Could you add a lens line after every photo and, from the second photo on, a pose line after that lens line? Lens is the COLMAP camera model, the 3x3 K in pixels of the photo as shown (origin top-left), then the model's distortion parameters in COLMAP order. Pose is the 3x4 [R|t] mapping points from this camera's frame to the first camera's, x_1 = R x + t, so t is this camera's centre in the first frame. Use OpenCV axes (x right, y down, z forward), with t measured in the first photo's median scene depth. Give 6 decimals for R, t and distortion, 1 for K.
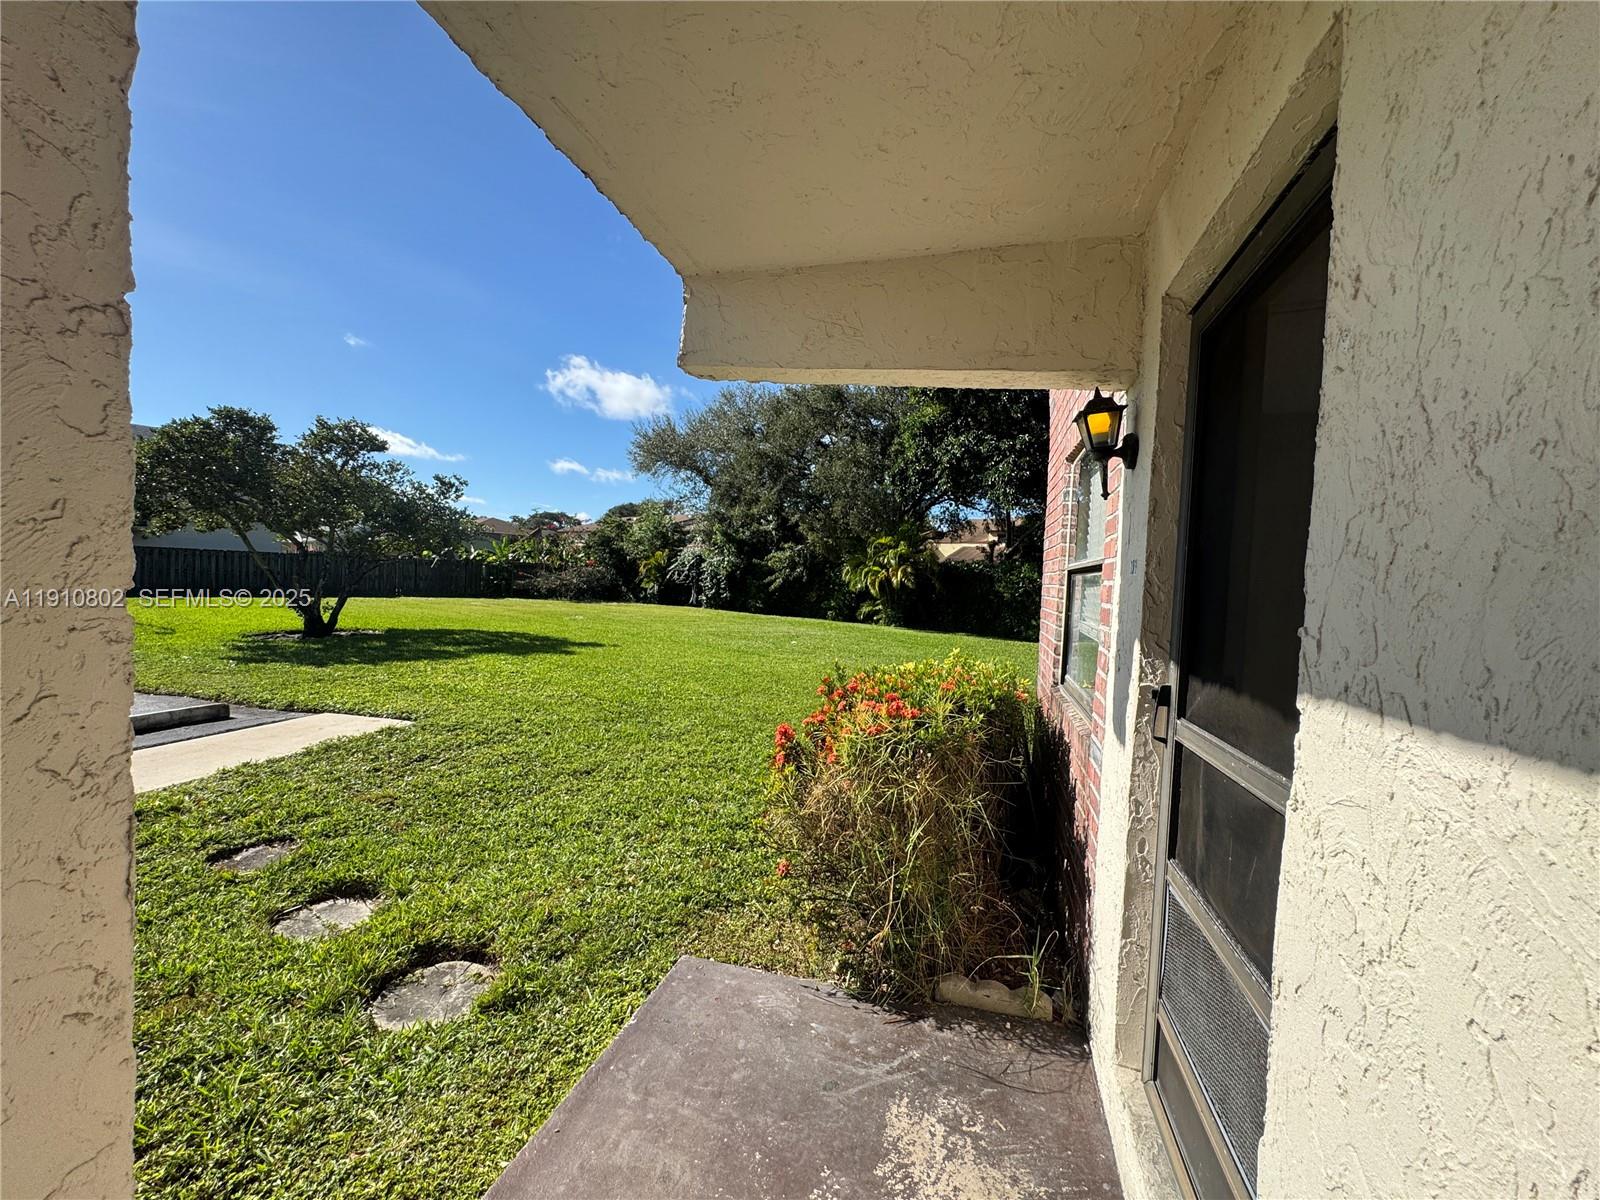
lens RADIAL K [[639.3, 0, 800.0], [0, 639.3, 602.9], [0, 0, 1]] dist [-0.003480, 0.000814]
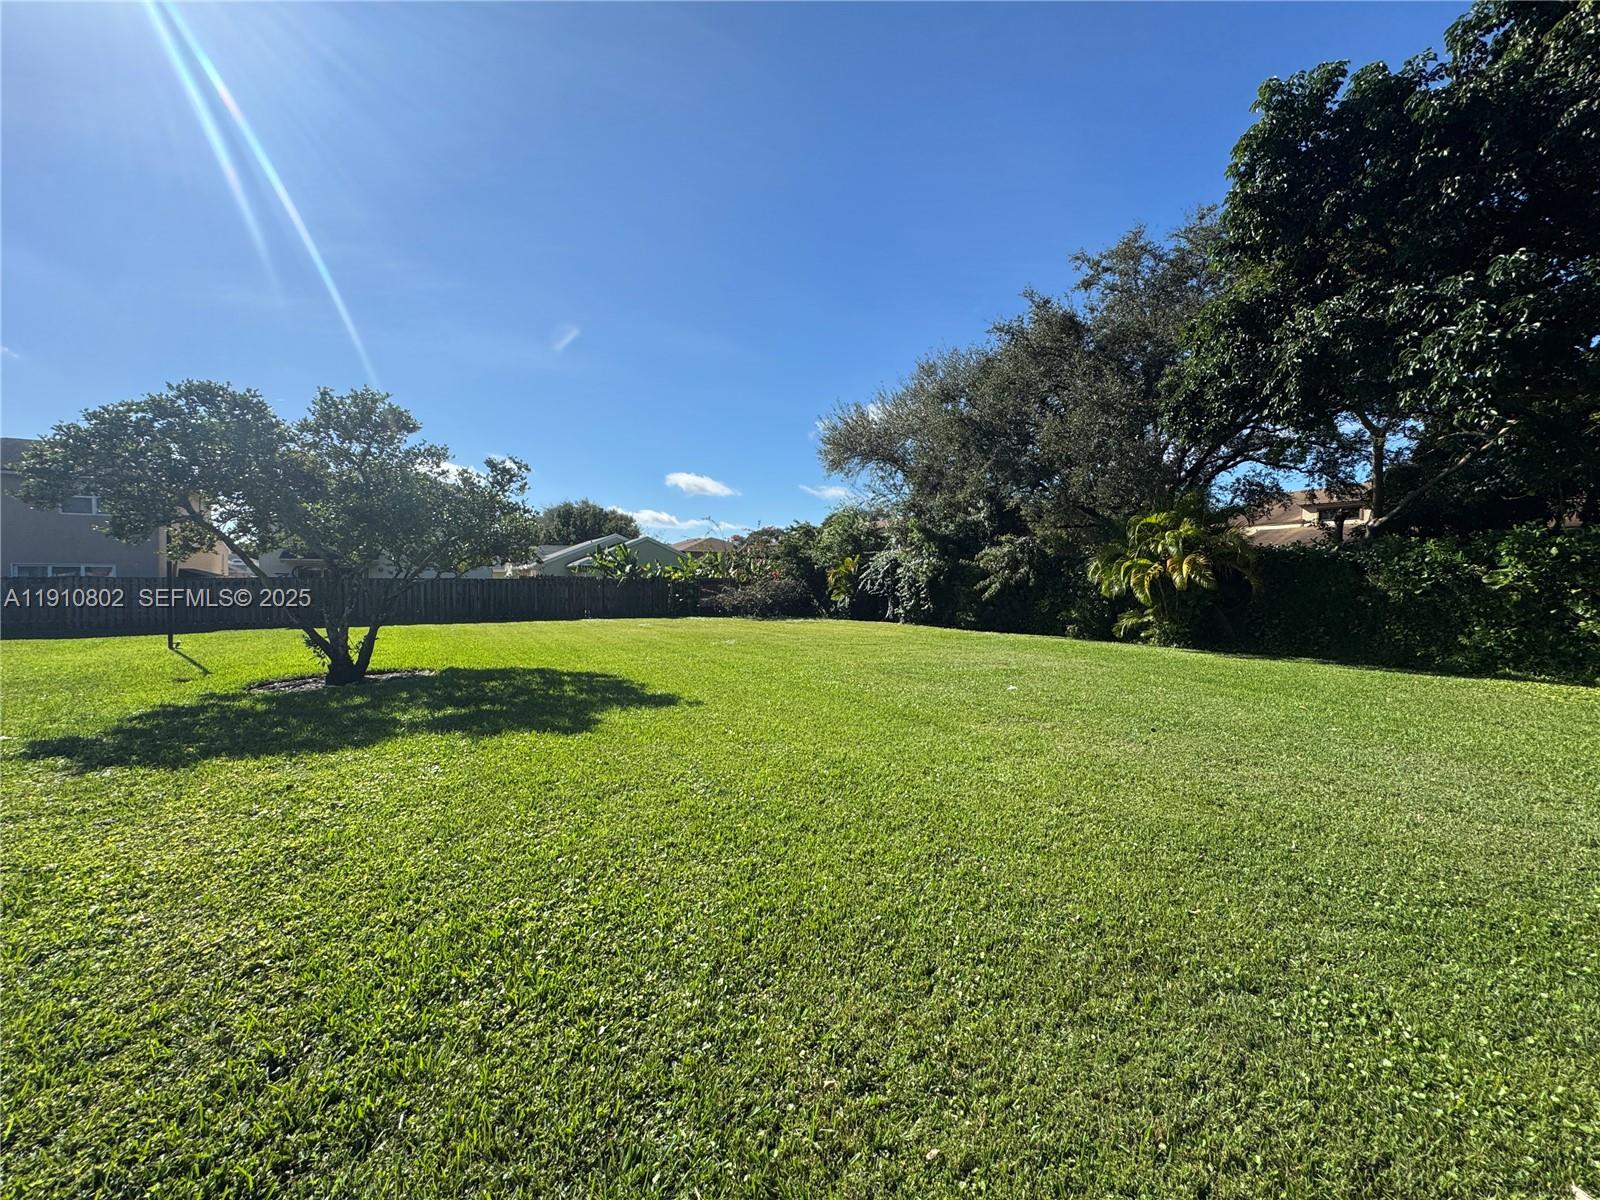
lens RADIAL K [[639.3, 0, 797.2], [0, 639.3, 598.2], [0, 0, 1]] dist [-0.003480, 0.000814]
pose [[0.939166, -0.034394, -0.341737, 0.004338], [0.026216, 0.999249, -0.028523, -0.004736], [0.342461, 0.017829, 0.939363, 0.205827]]
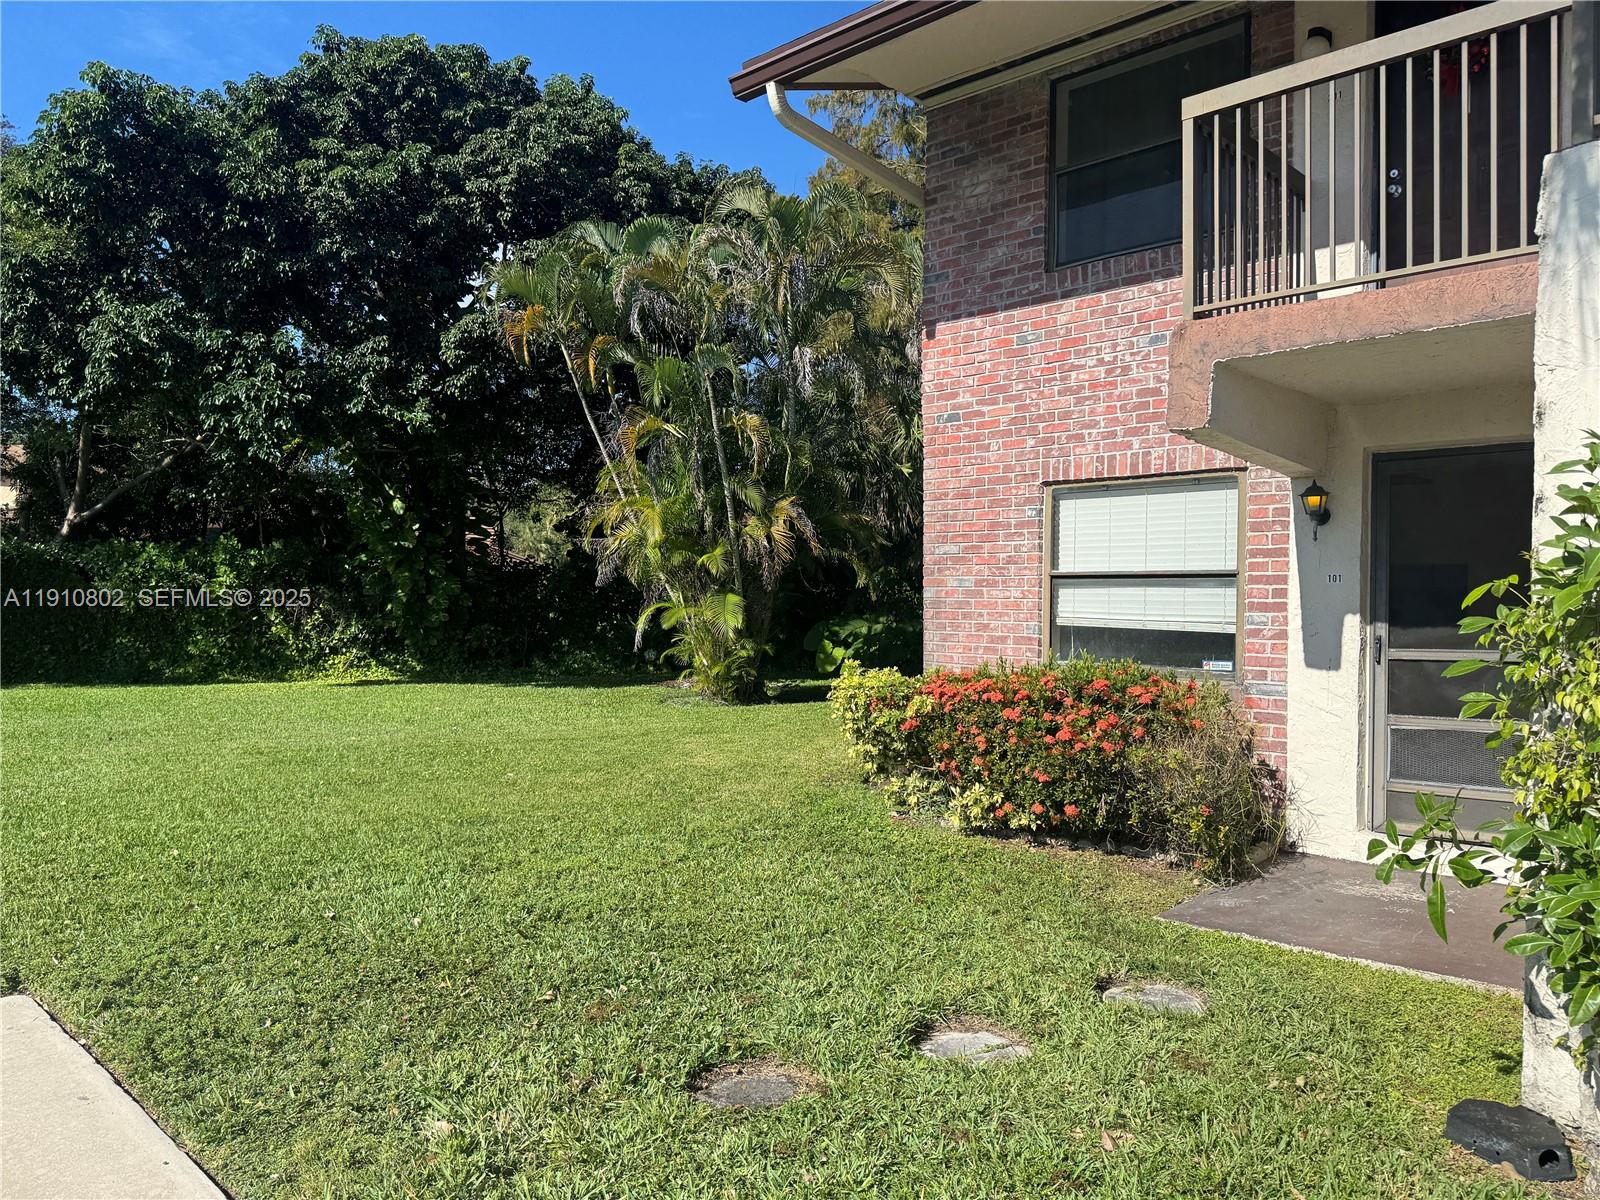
lens RADIAL K [[1125.6, 0, 801.2], [0, 1125.6, 599.9], [0, 0, 1]] dist [0.002427, 0.000782]
pose [[0.466663, -0.041705, 0.883452, -0.194378], [0.047455, 0.998629, 0.022076, -0.007324], [-0.883161, 0.031622, 0.468002, 0.052375]]
